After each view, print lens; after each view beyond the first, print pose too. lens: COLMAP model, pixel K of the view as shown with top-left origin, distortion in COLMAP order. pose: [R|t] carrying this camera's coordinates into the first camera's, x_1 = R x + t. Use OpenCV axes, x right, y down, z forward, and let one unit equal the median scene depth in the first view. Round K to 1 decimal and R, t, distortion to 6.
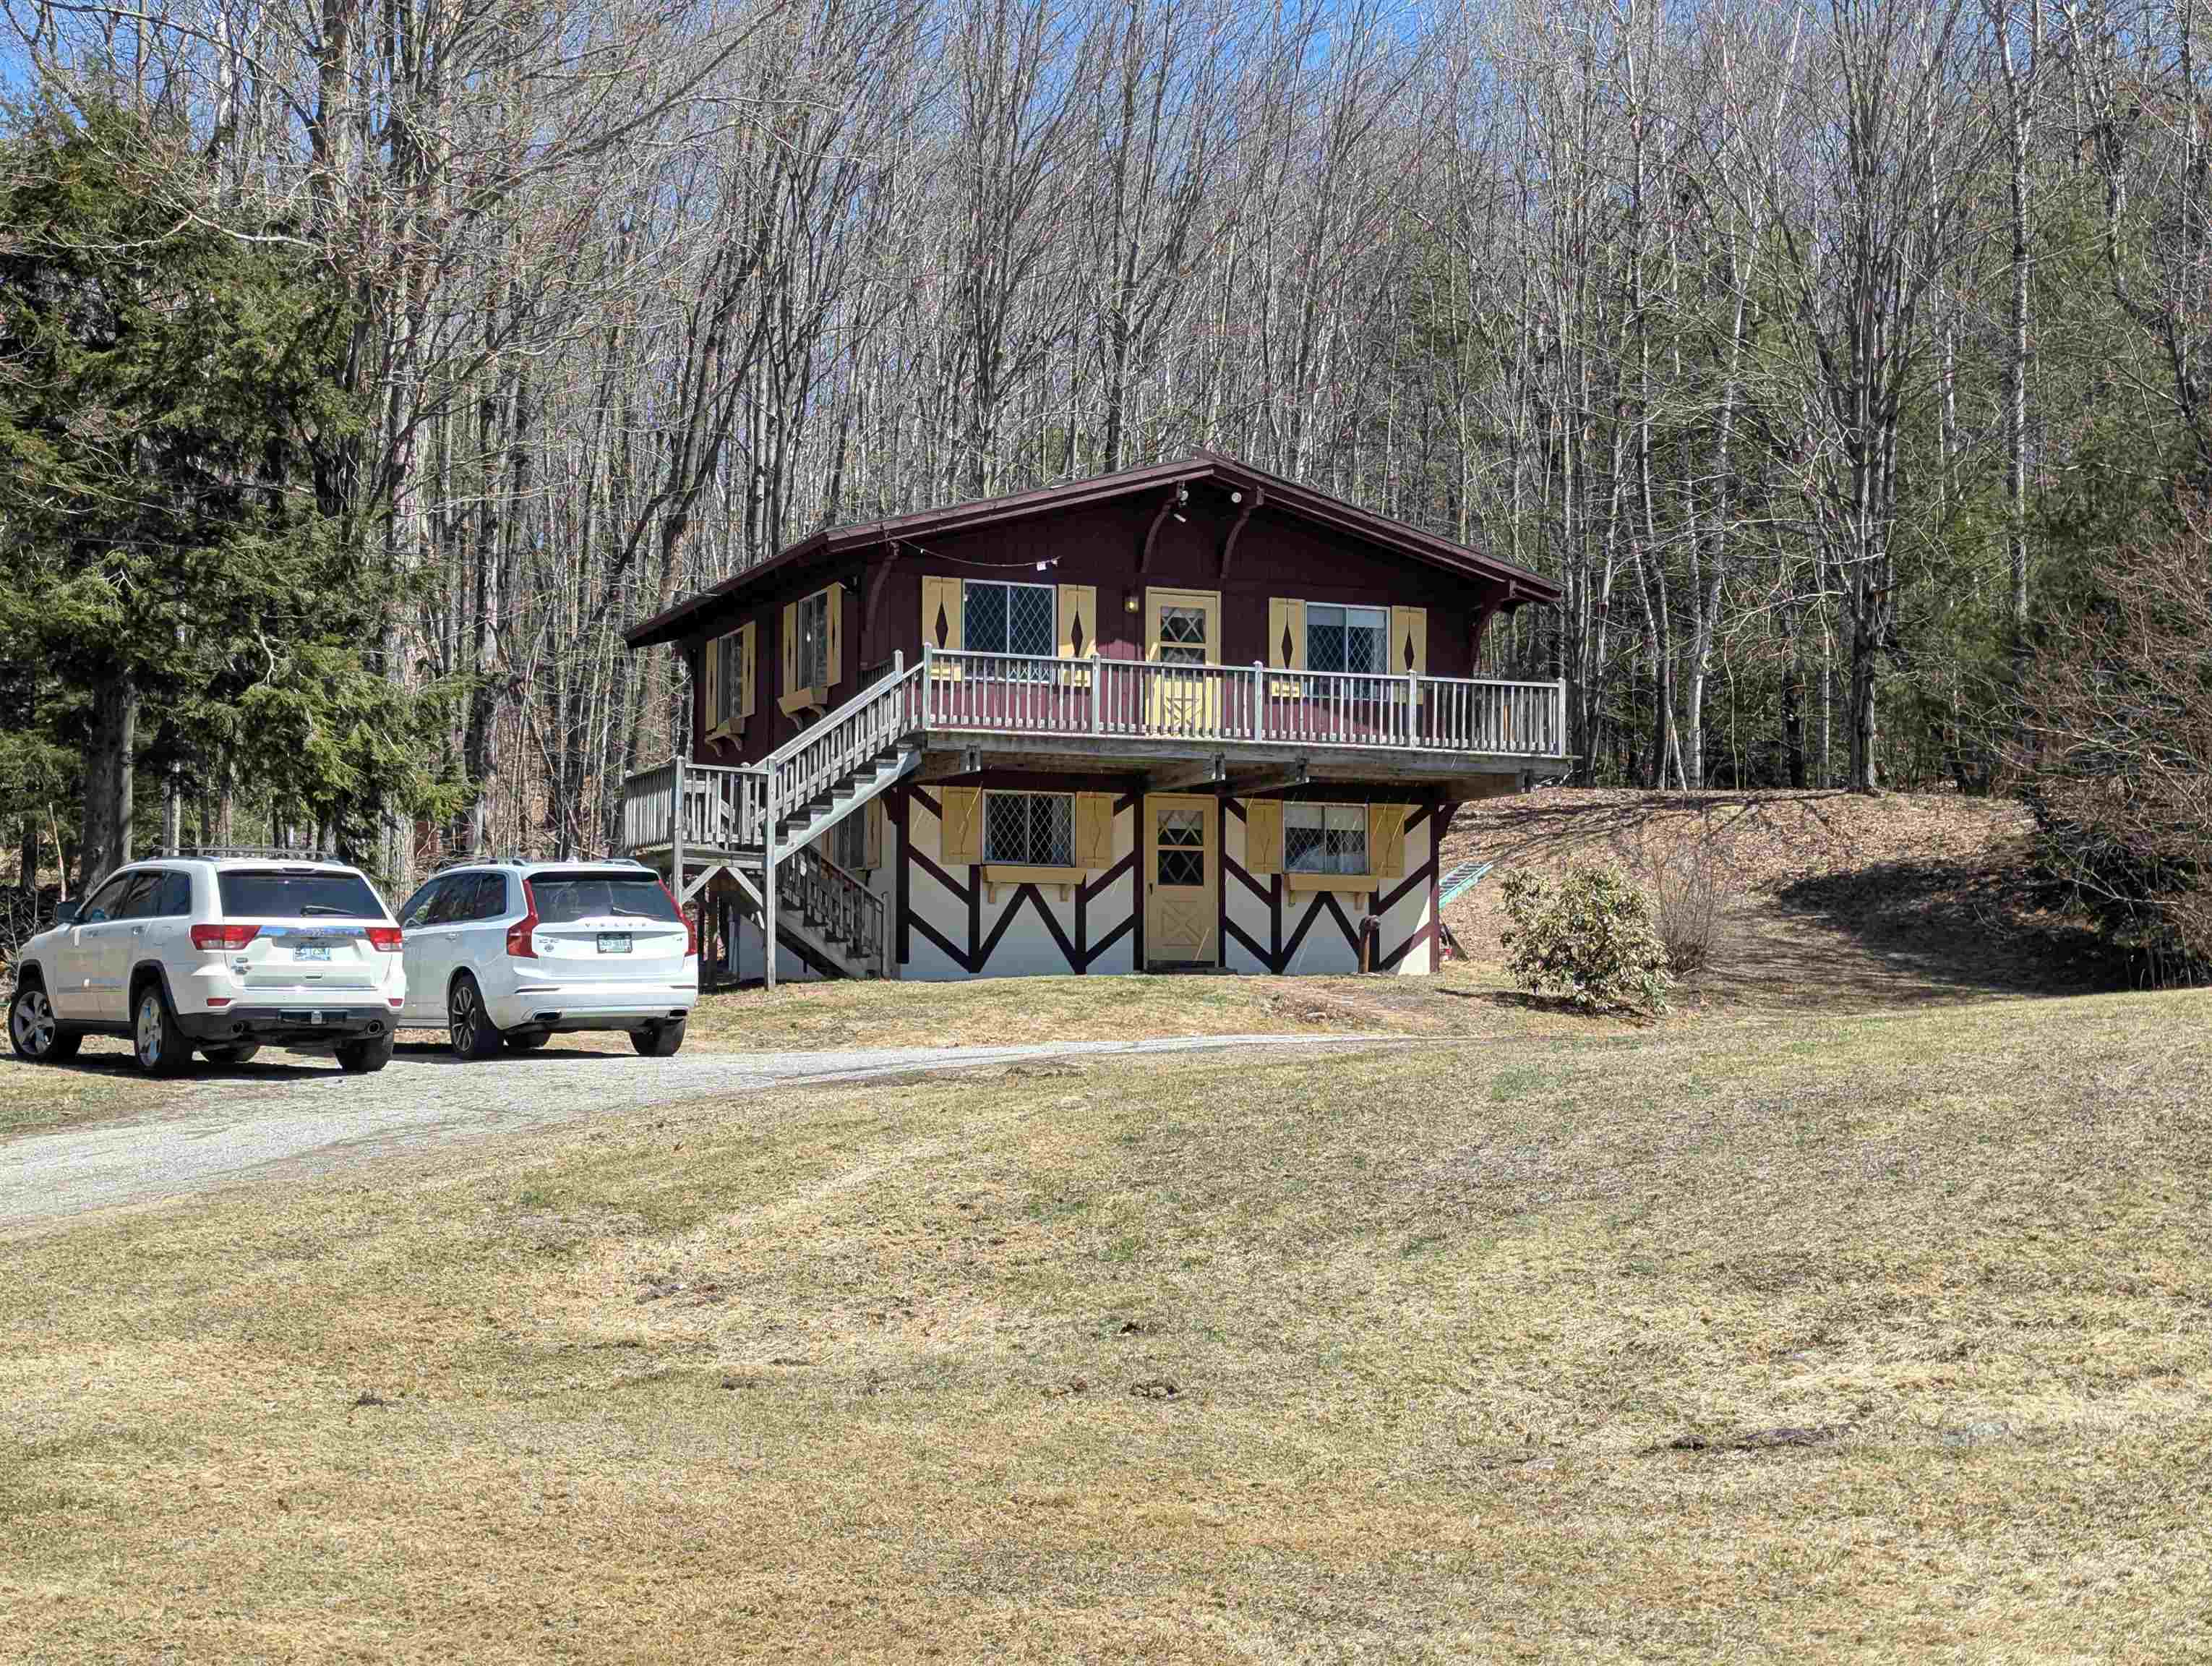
lens RADIAL K [[3091.7, 0, 1107.4], [0, 3091.7, 835.6], [0, 0, 1]] dist [0.042776, 0.000000]
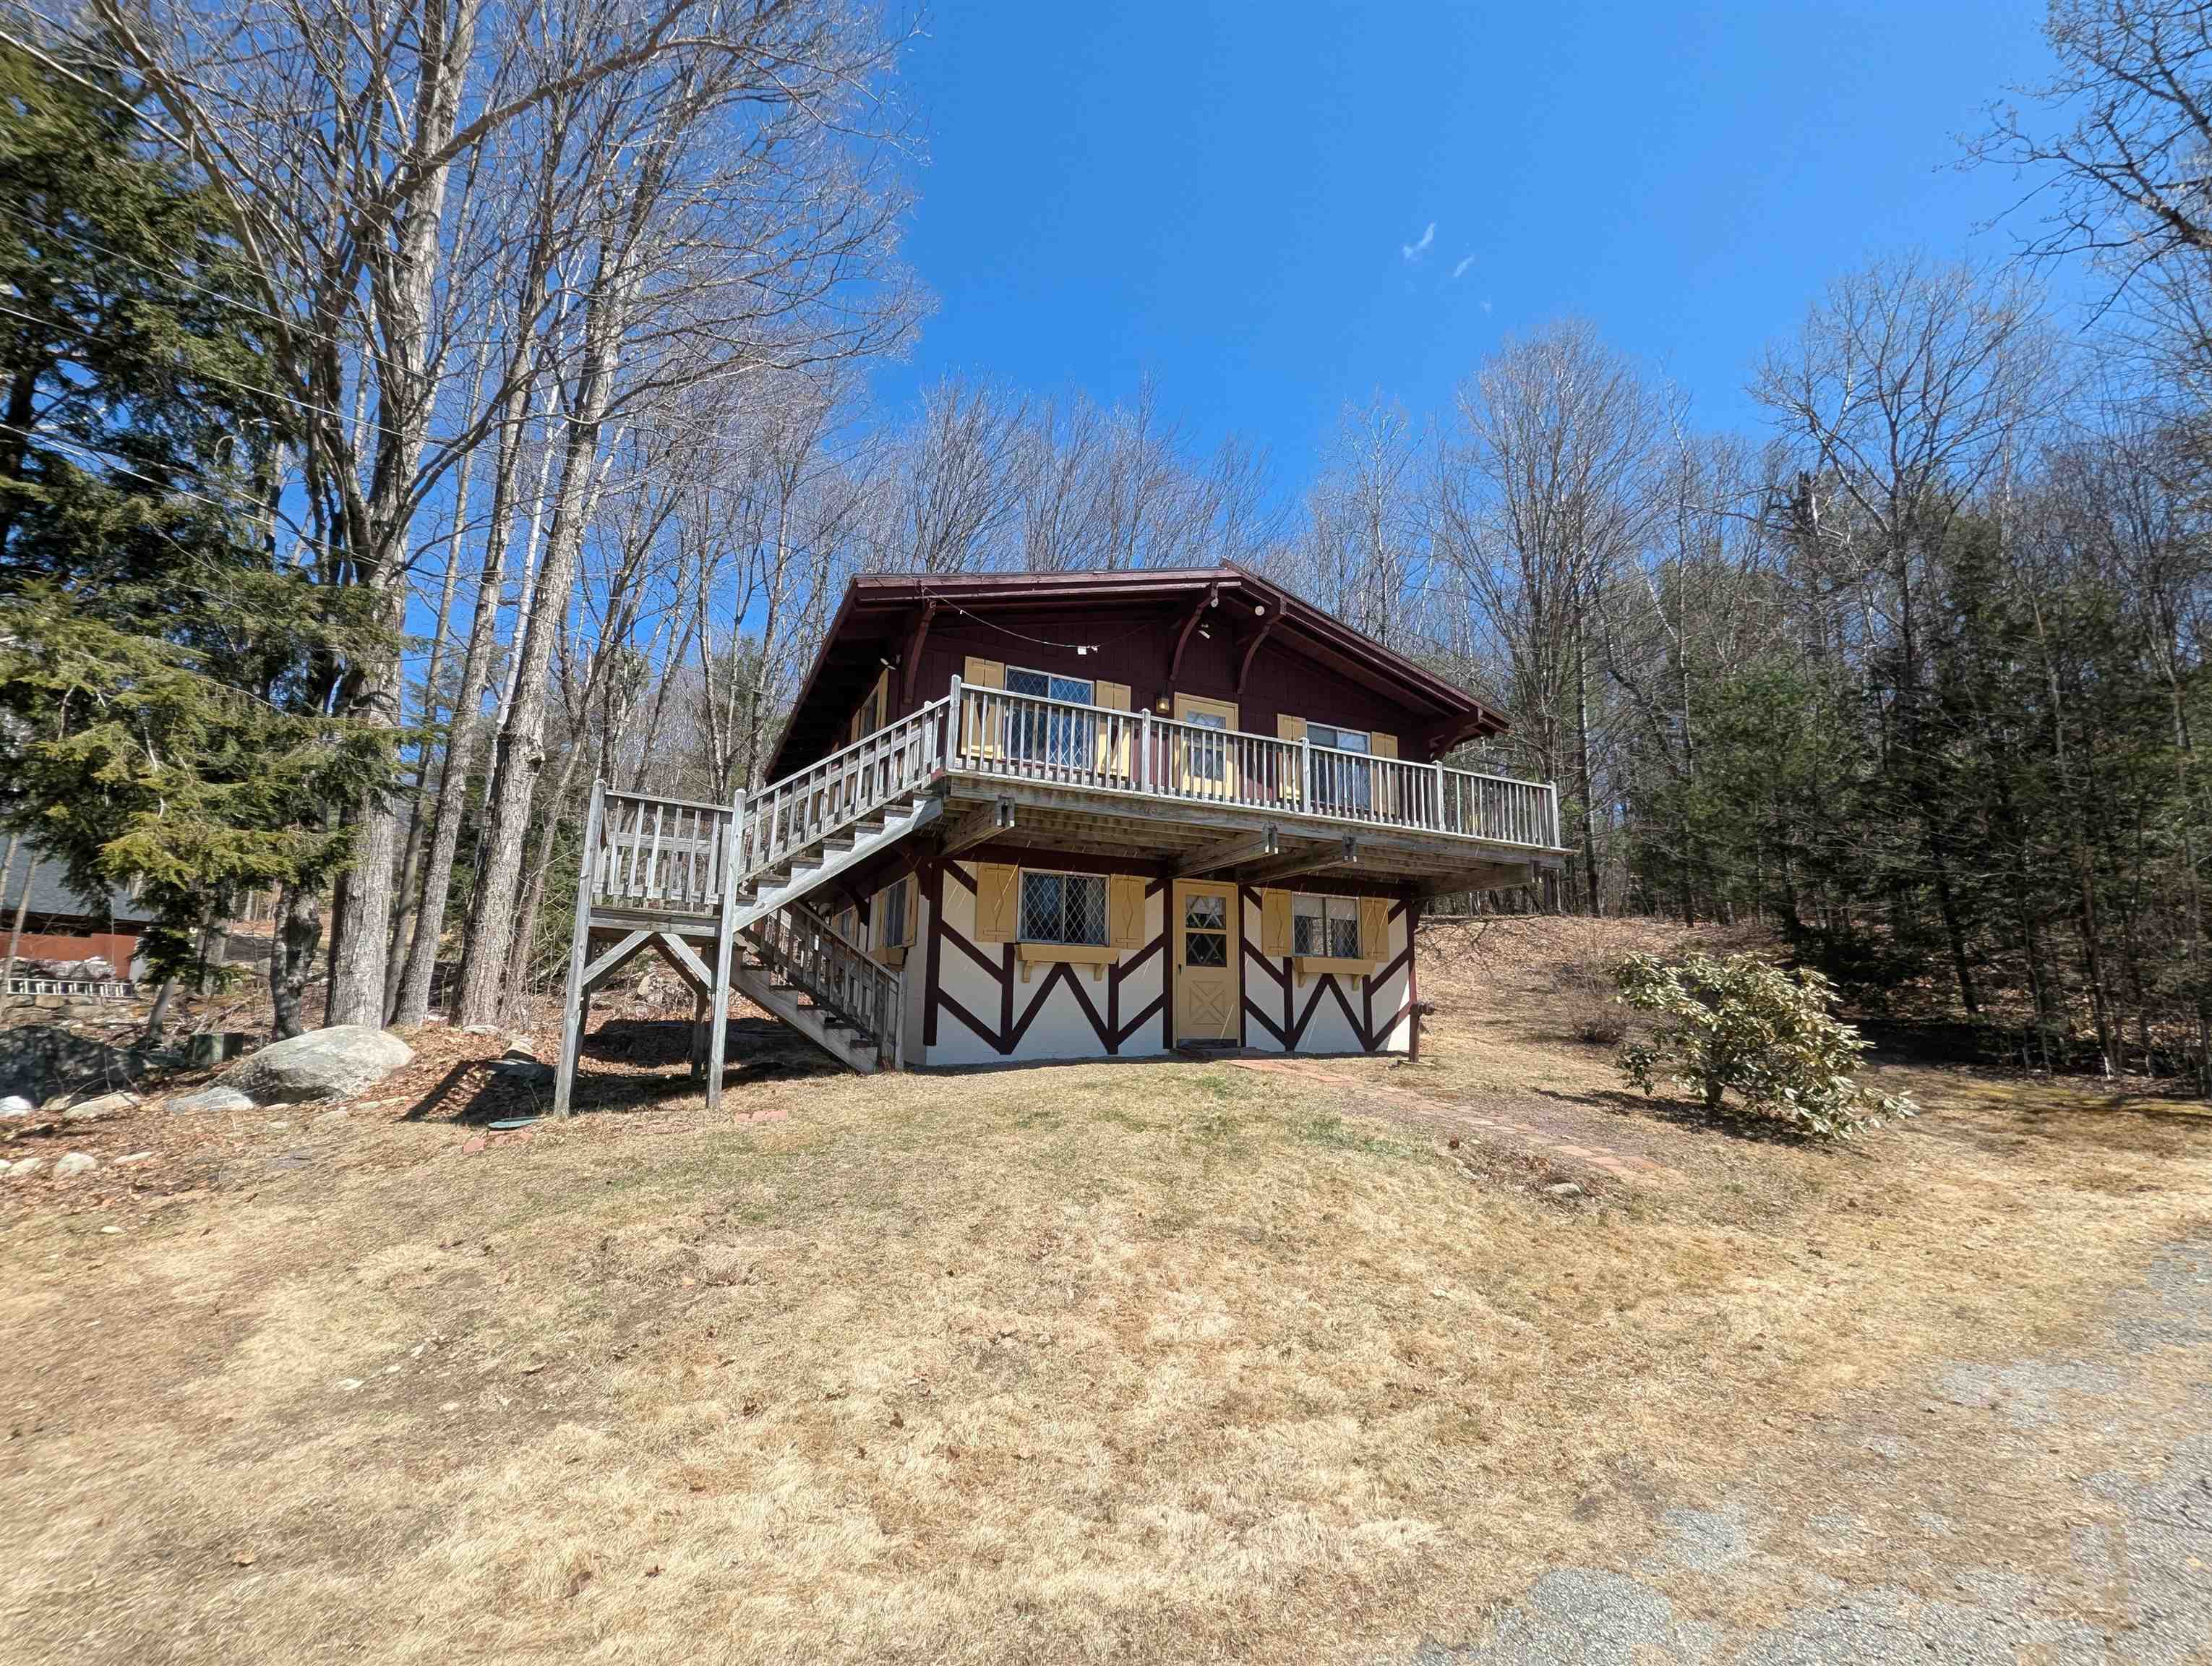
lens RADIAL K [[928.0, 0, 1113.0], [0, 928.0, 839.0], [0, 0, 1]] dist [-0.000155, -0.000697]
pose [[0.998868, 0.019756, 0.043266, -0.022945], [-0.014410, 0.992600, -0.120569, 0.011637], [-0.045328, 0.119809, 0.991762, 0.689016]]
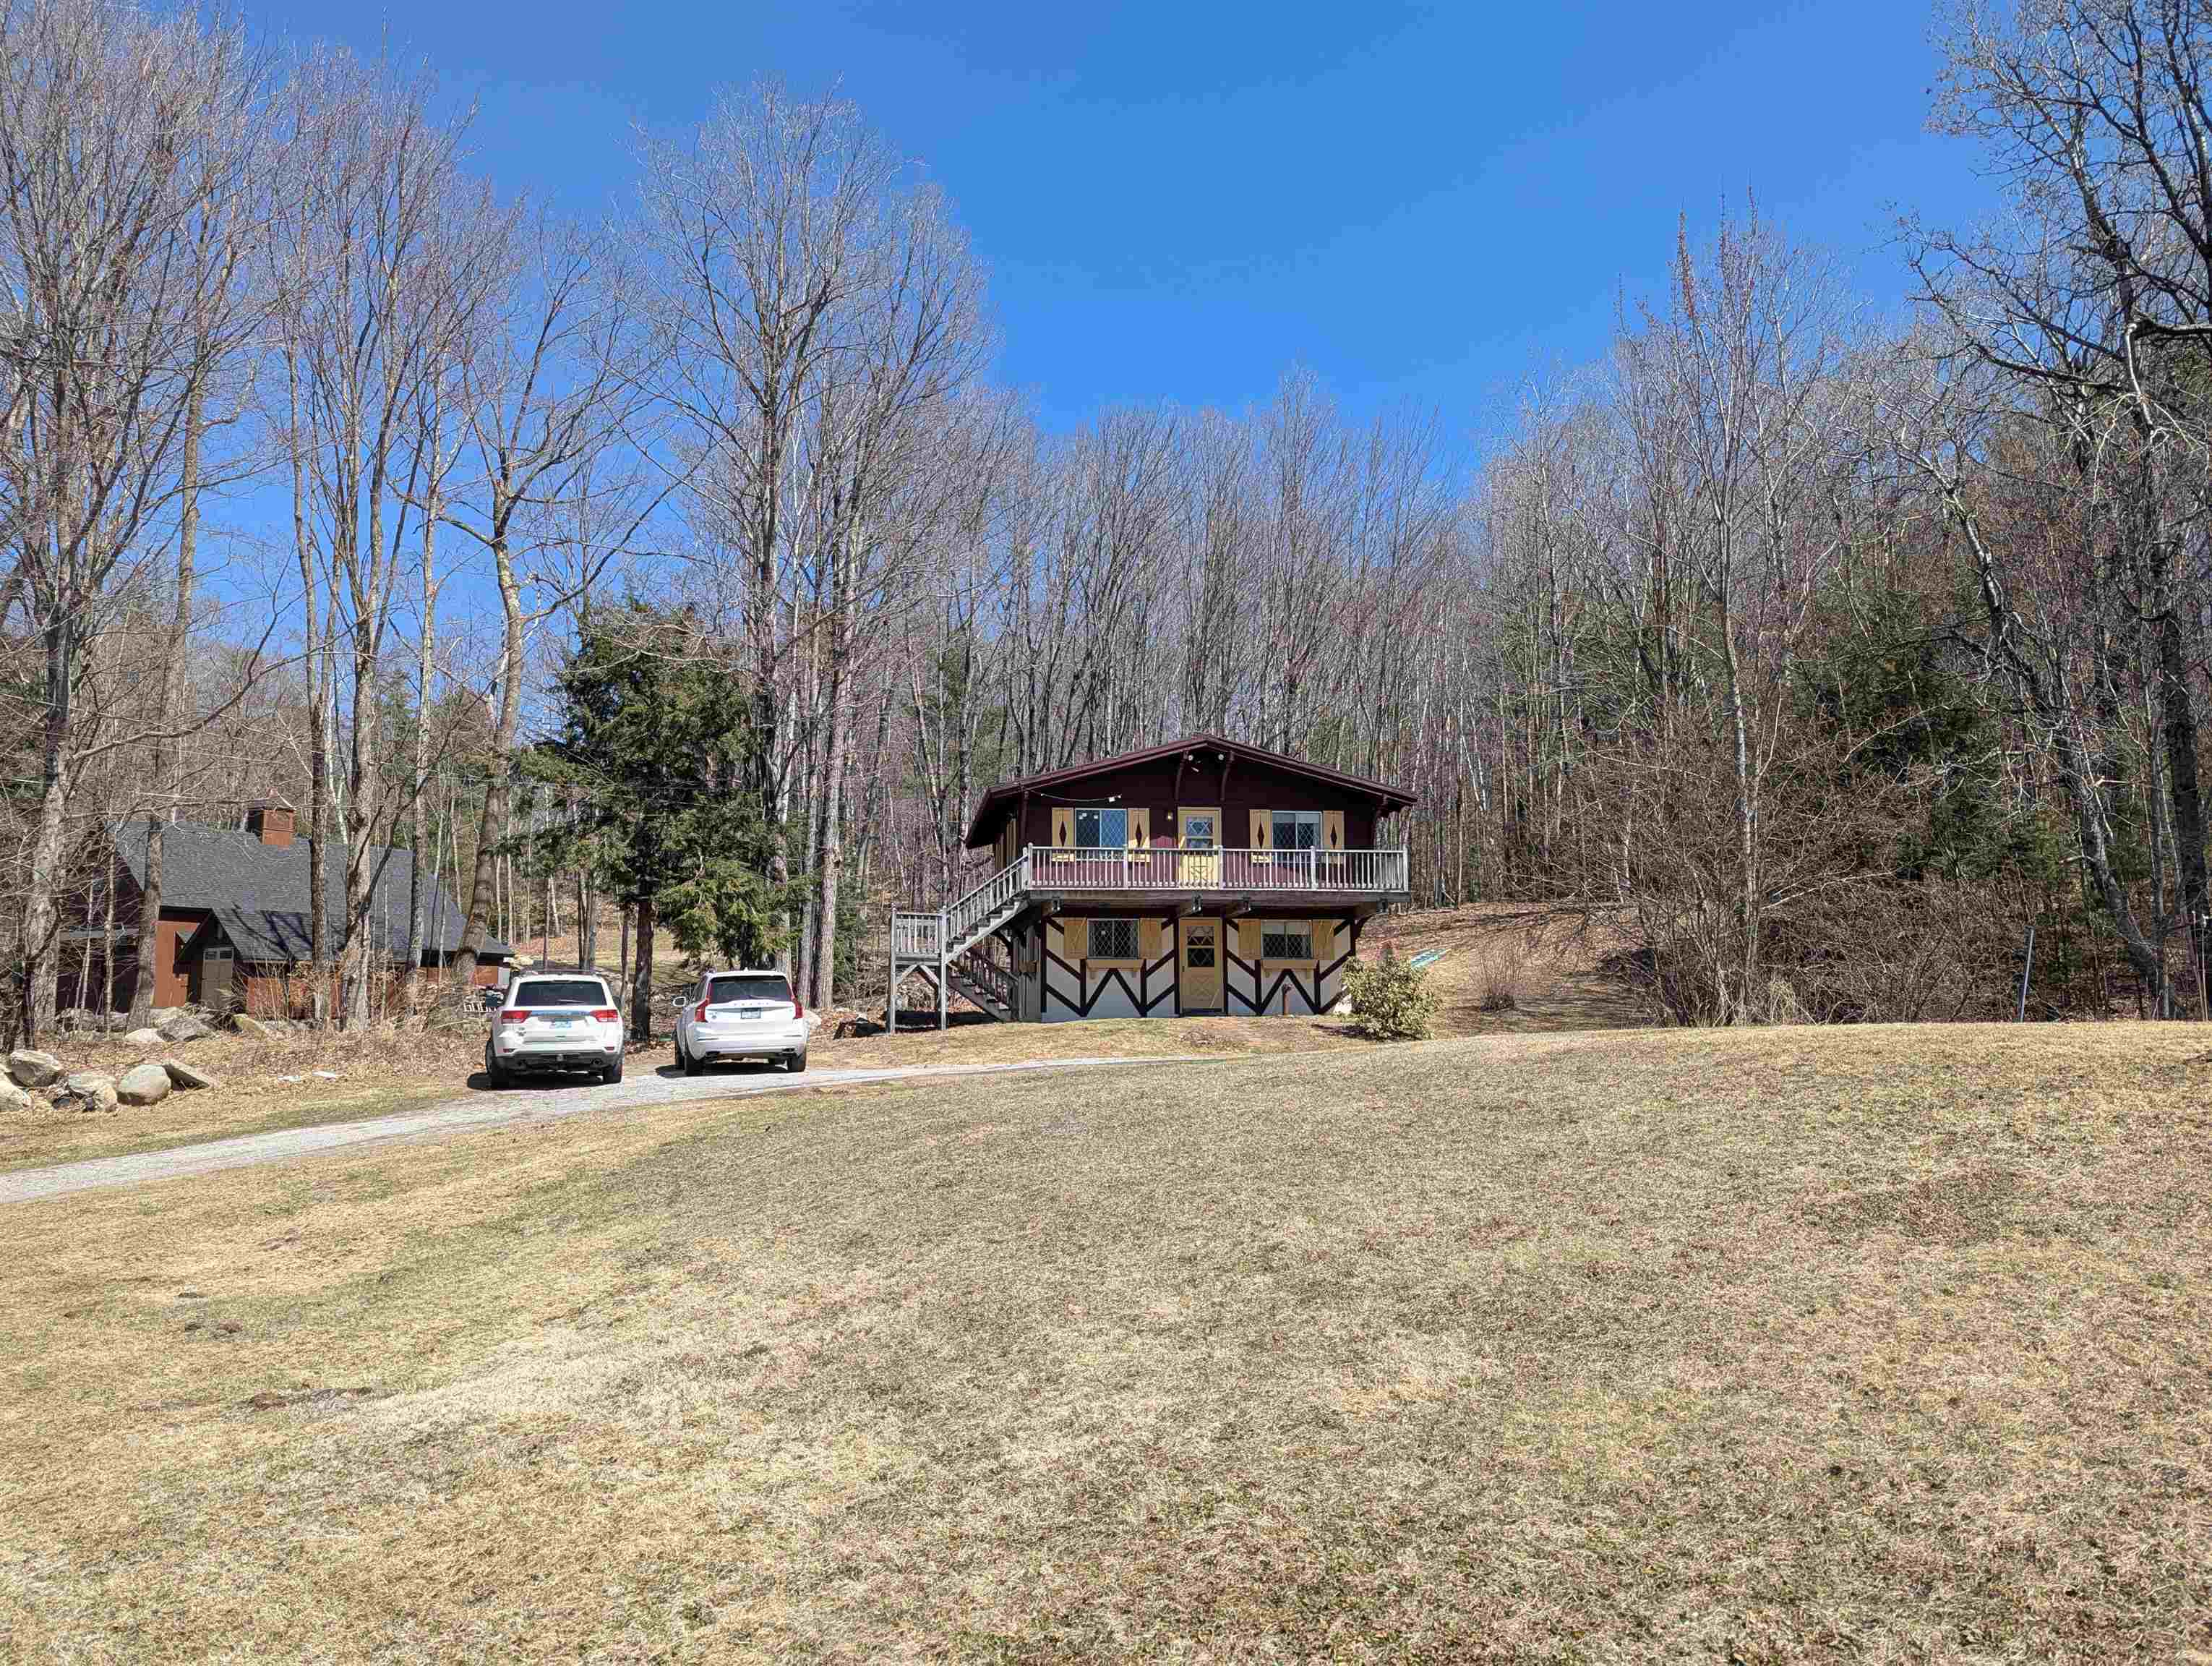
lens RADIAL K [[1538.5, 0, 1095.8], [0, 1538.5, 826.2], [0, 0, 1]] dist [0.070781, -0.000244]
pose [[0.965741, -0.042274, -0.256040, 0.204219], [0.025416, 0.997307, -0.068798, -0.006419], [0.258259, 0.059933, 0.964215, 0.093650]]
